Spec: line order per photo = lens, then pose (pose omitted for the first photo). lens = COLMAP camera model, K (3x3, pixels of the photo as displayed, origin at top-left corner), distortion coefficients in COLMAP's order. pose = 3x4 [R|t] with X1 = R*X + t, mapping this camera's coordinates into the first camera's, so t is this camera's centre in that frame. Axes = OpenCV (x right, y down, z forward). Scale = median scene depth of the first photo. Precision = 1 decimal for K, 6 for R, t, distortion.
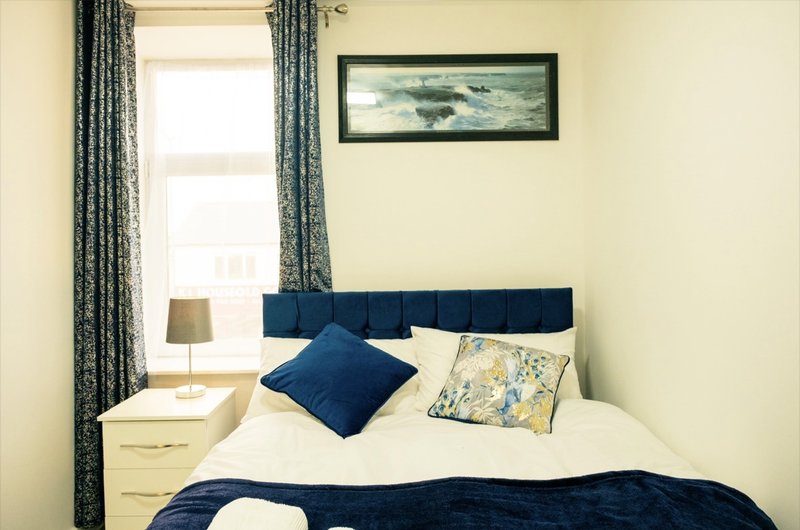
lens RADIAL K [[541.4, 0, 399.7], [0, 541.4, 267.4], [0, 0, 1]] dist [-0.013215, -0.005477]
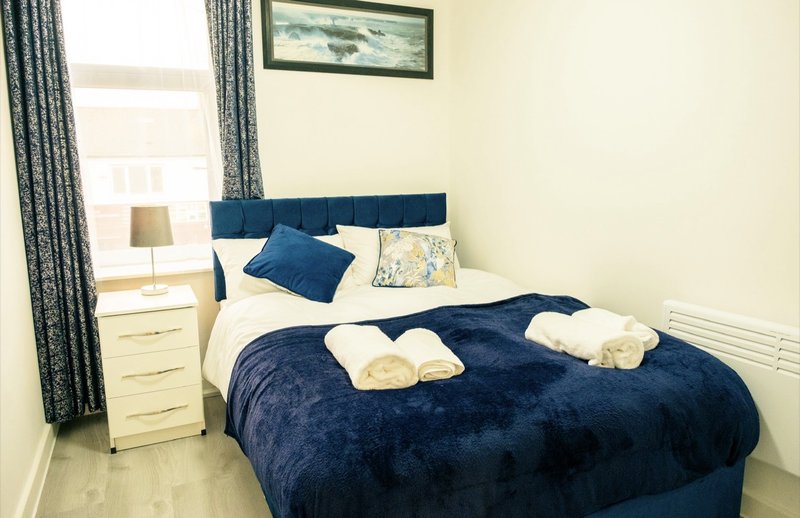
lens RADIAL K [[544.0, 0, 400.0], [0, 544.0, 259.0], [0, 0, 1]] dist [-0.021615, -0.001627]
pose [[0.909595, -0.063217, 0.410659, -0.375874], [0.006454, 0.990388, 0.138165, 0.013336], [-0.415447, -0.123024, 0.901260, -0.219768]]
